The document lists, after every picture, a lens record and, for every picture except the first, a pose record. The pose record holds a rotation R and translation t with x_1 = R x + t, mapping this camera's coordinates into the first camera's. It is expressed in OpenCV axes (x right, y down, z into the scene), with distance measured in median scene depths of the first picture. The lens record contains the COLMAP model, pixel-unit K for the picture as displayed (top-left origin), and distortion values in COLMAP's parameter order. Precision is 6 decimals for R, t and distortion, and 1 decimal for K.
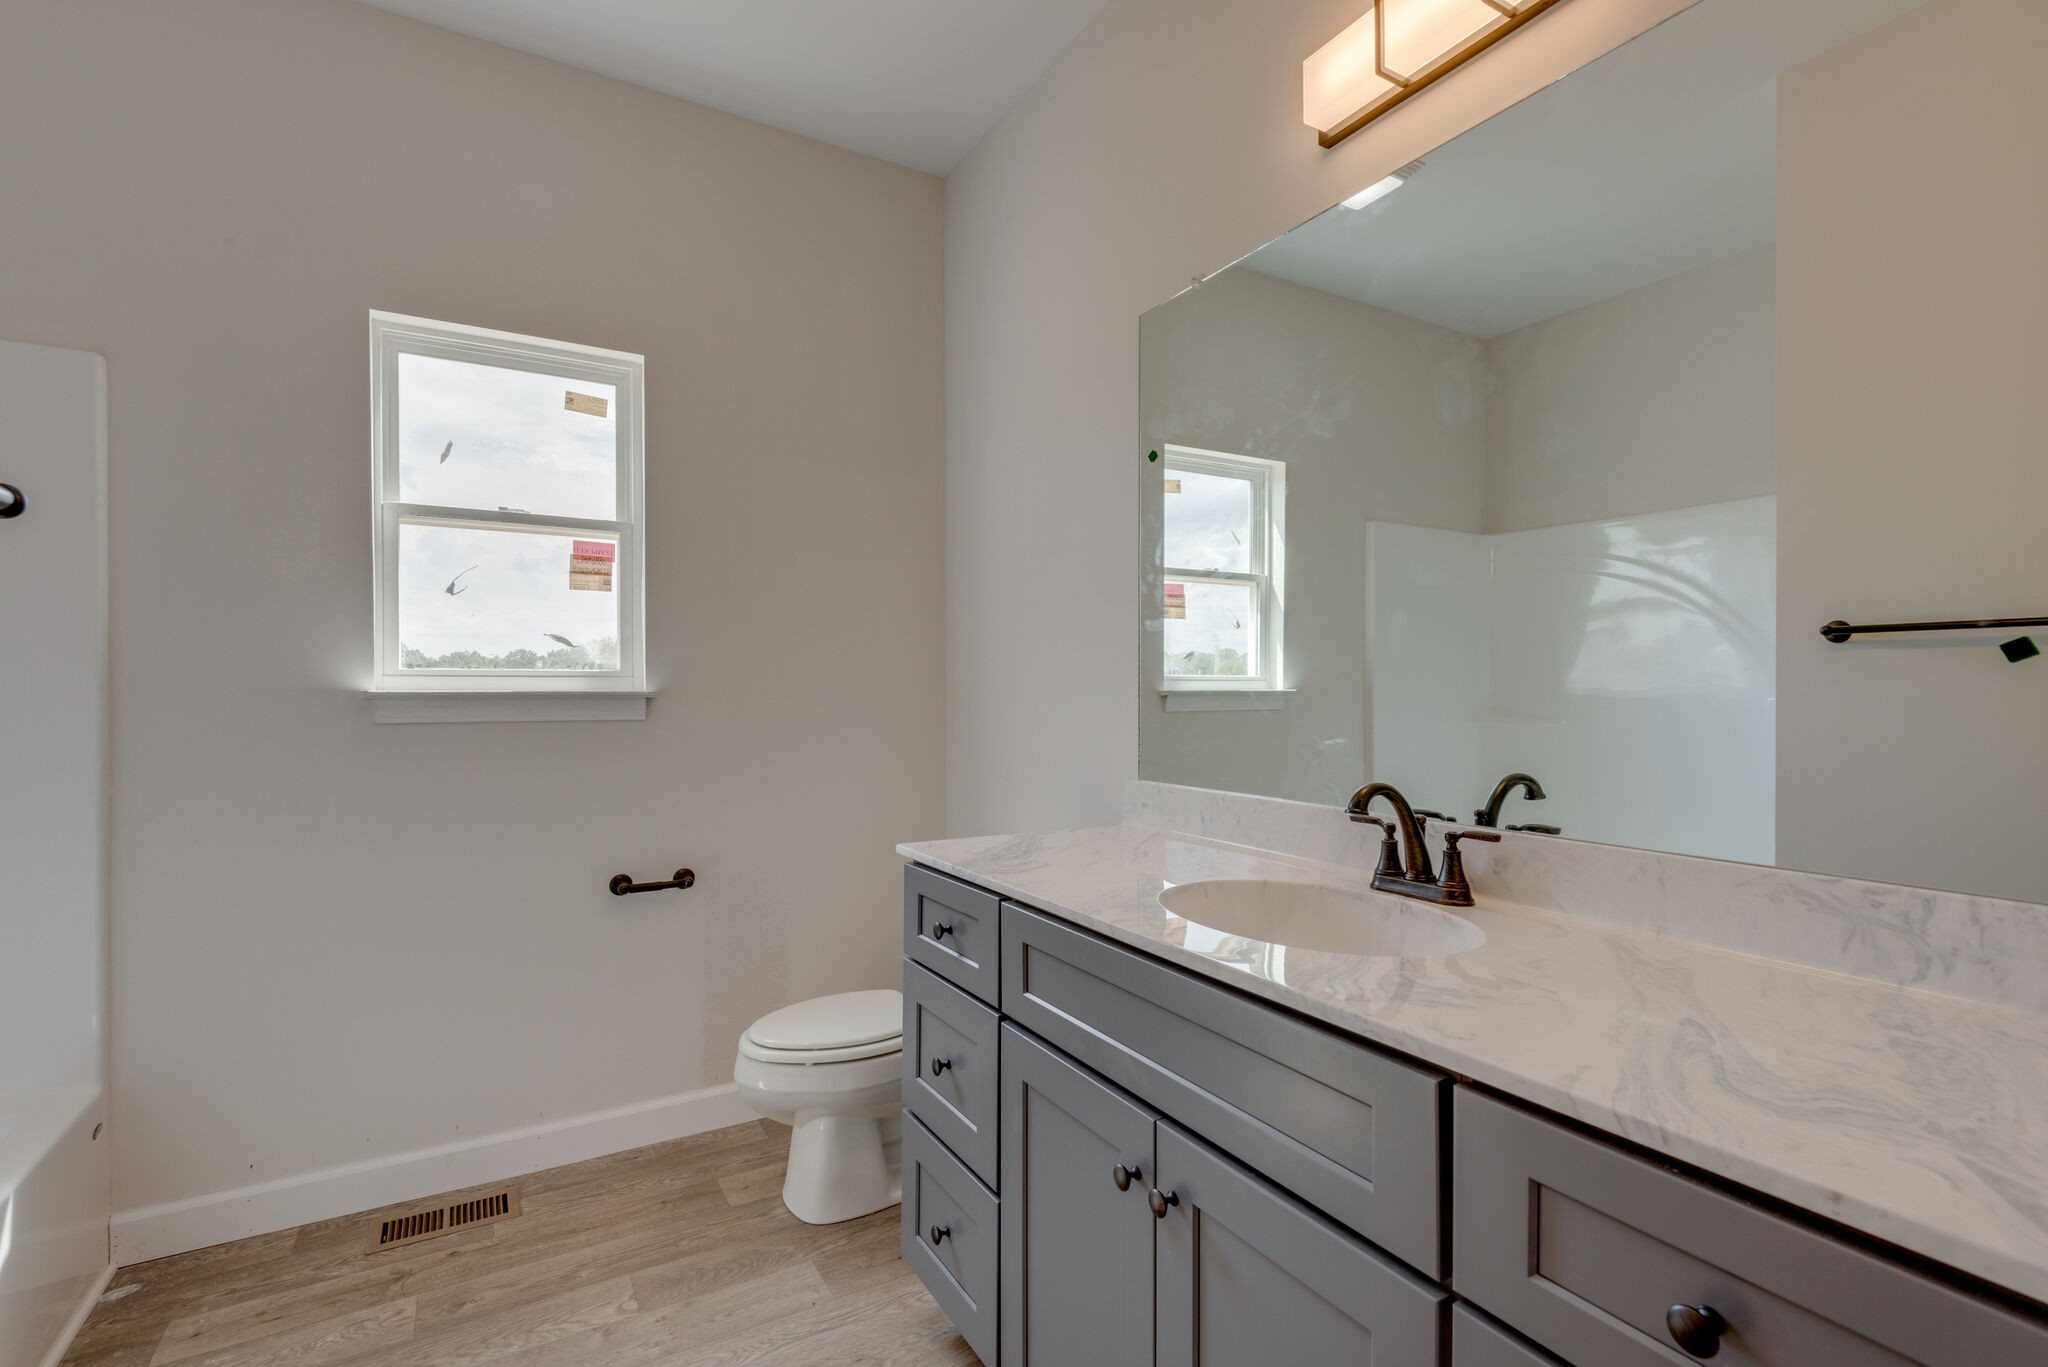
lens RADIAL K [[926.3, 0, 1017.9], [0, 926.3, 685.9], [0, 0, 1]] dist [0.028843, -0.017206]
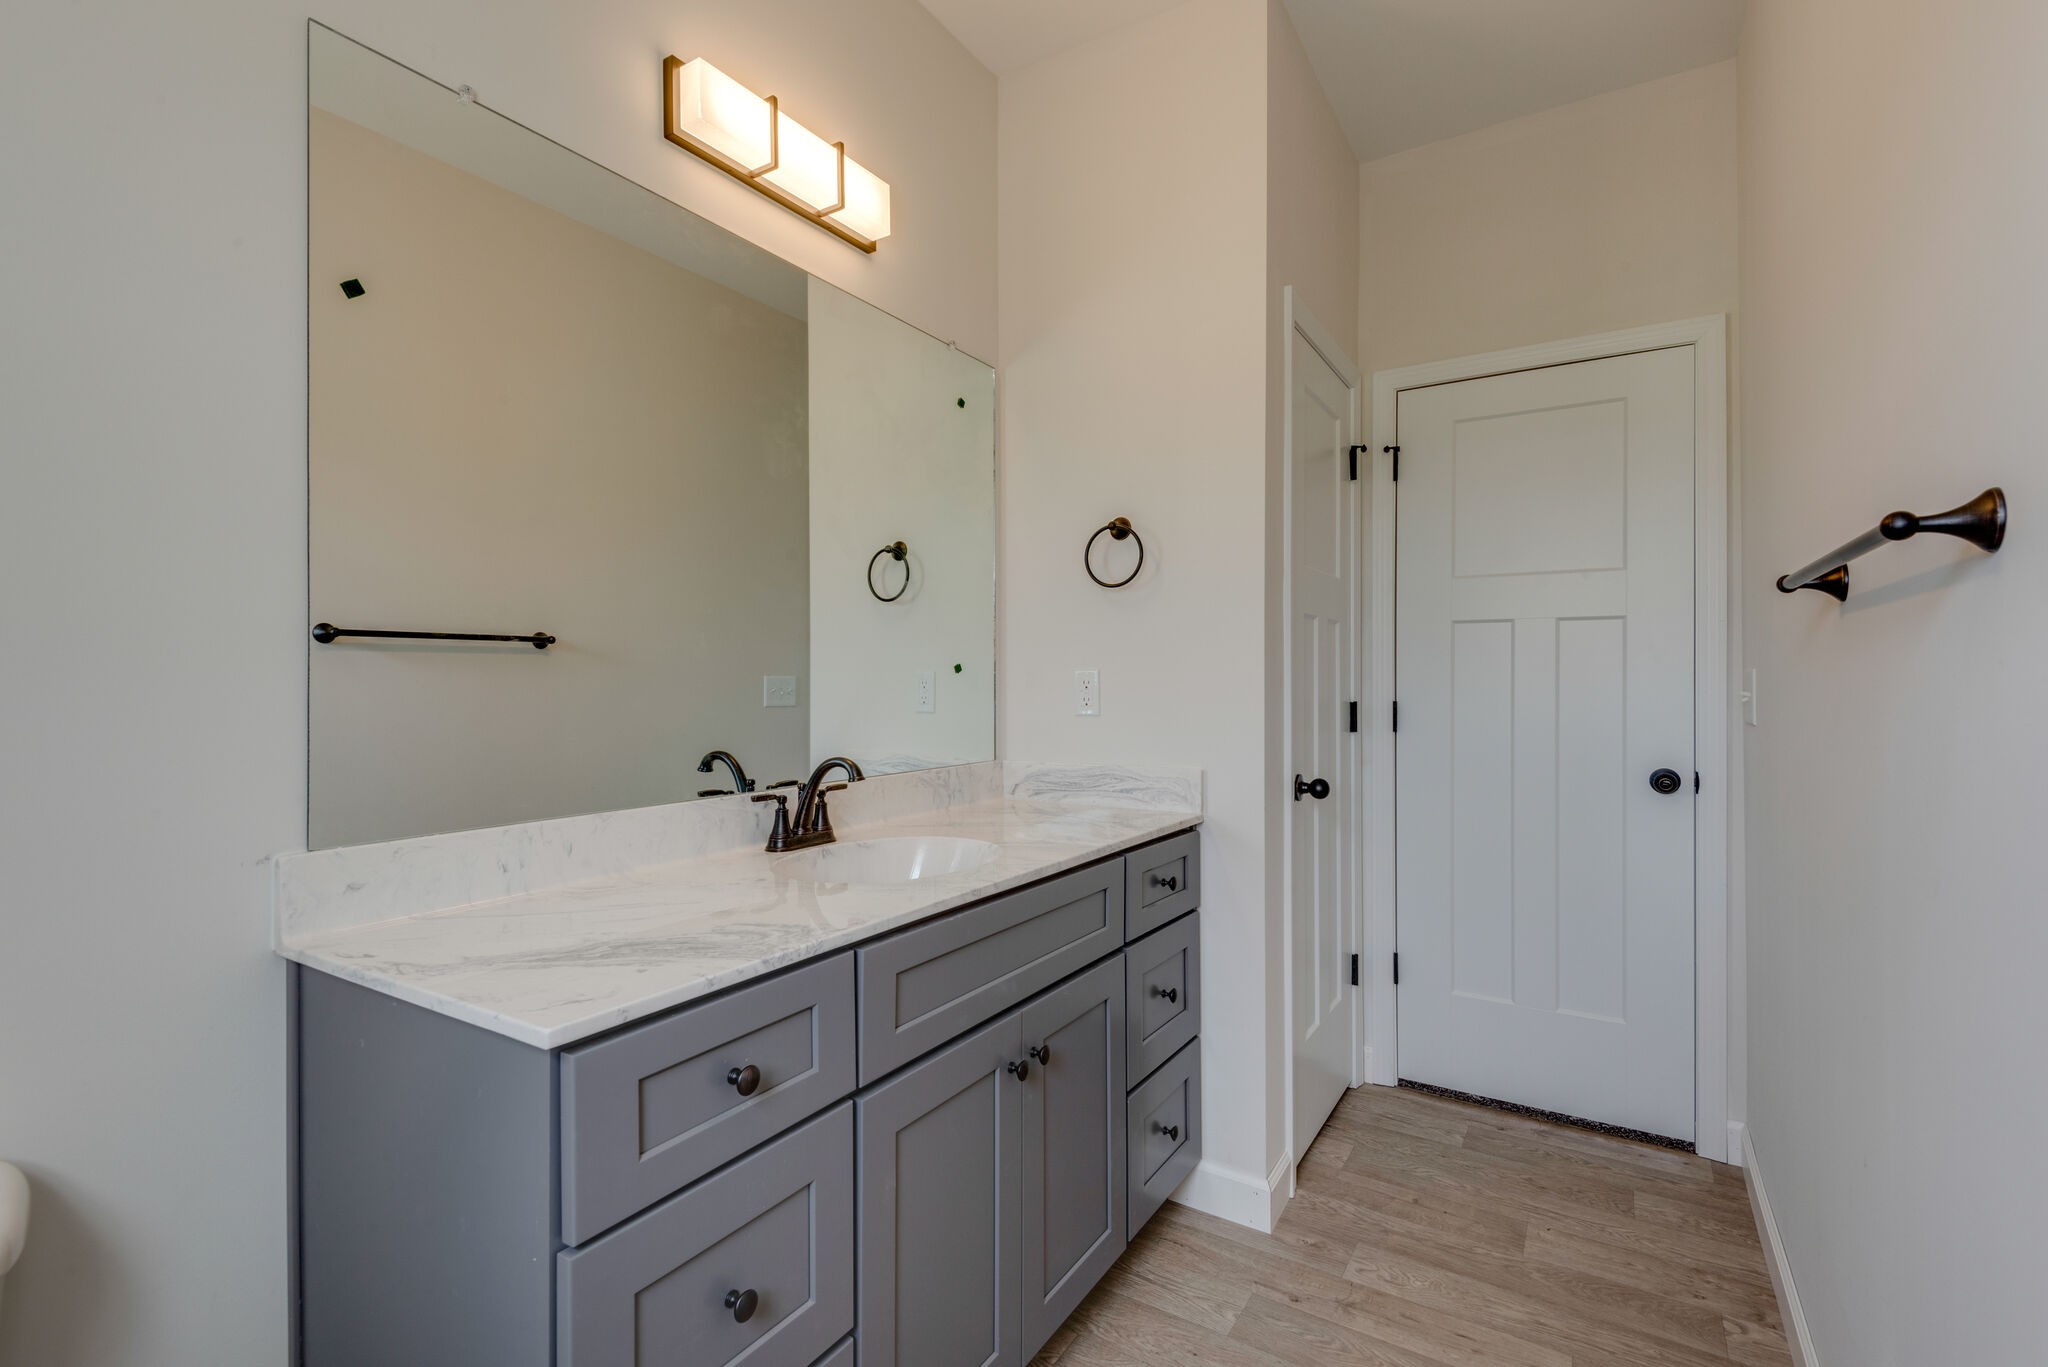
lens RADIAL K [[926.3, 0, 1017.9], [0, 926.3, 685.9], [0, 0, 1]] dist [0.028843, -0.017206]
pose [[-0.457526, -0.012725, 0.889105, -1.392950], [-0.009667, 0.999910, 0.009336, -0.004291], [-0.889144, -0.004323, -0.457607, 1.801985]]
